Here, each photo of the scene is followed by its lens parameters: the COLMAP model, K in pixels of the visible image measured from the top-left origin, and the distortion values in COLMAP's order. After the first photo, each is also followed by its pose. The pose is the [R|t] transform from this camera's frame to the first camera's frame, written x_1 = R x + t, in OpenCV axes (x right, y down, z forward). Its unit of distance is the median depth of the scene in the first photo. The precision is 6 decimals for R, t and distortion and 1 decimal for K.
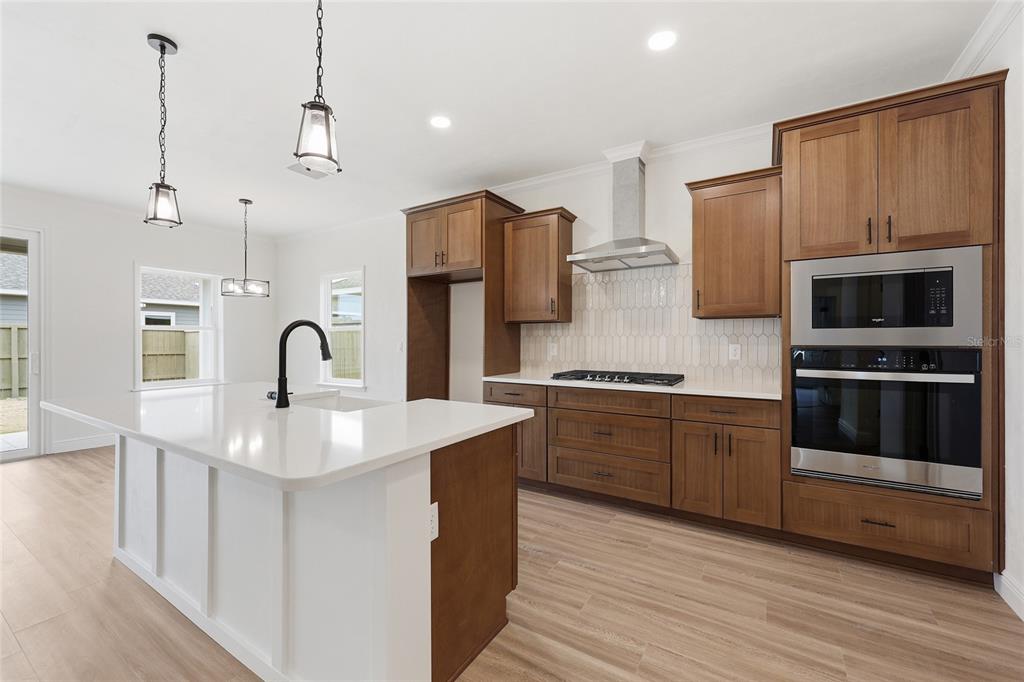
lens RADIAL K [[412.5, 0, 514.2], [0, 412.5, 342.3], [0, 0, 1]] dist [0.000174, -0.000243]
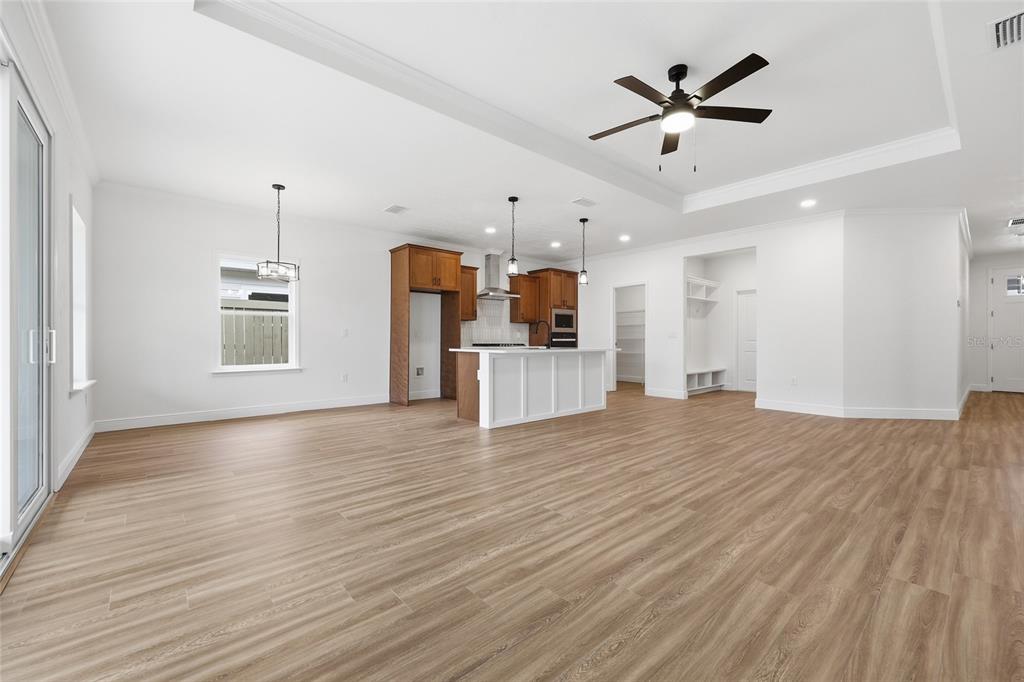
lens RADIAL K [[413.8, 0, 515.9], [0, 413.8, 339.5], [0, 0, 1]] dist [0.000455, 0.000016]
pose [[0.291836, 0.000739, 0.956468, -2.429757], [-0.000537, 1.000000, -0.000609, 0.064035], [-0.956468, -0.000336, 0.291836, 0.228508]]
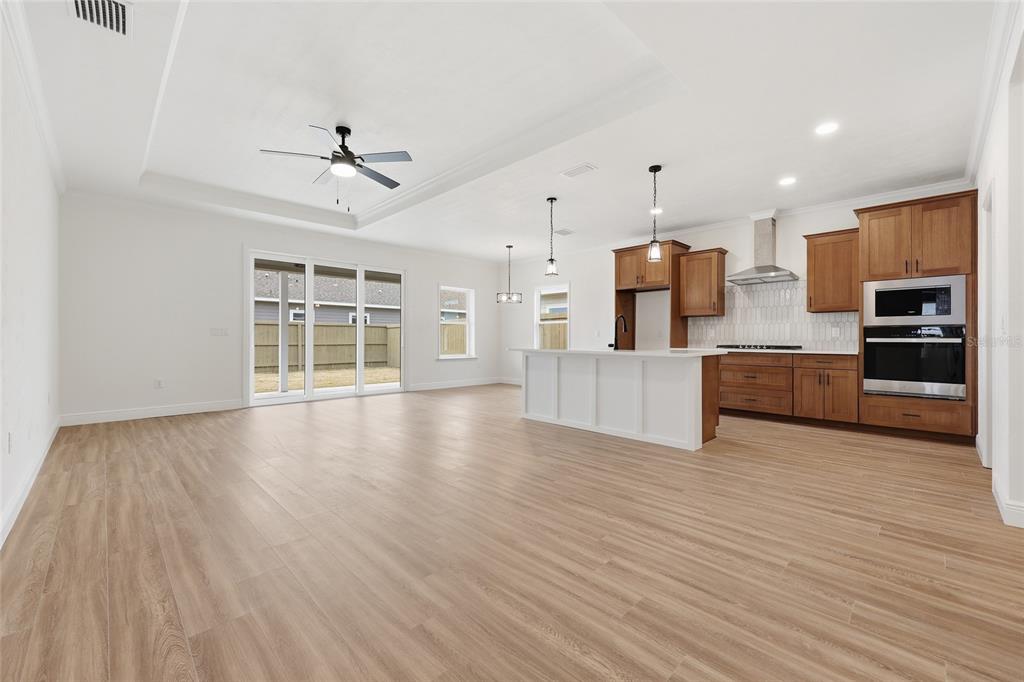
lens RADIAL K [[413.8, 0, 515.9], [0, 413.8, 339.5], [0, 0, 1]] dist [0.000455, 0.000016]
pose [[0.973353, 0.002271, -0.229299, -0.397329], [-0.002606, 0.999996, -0.001158, 0.067756], [0.229295, 0.001724, 0.973355, -1.075989]]
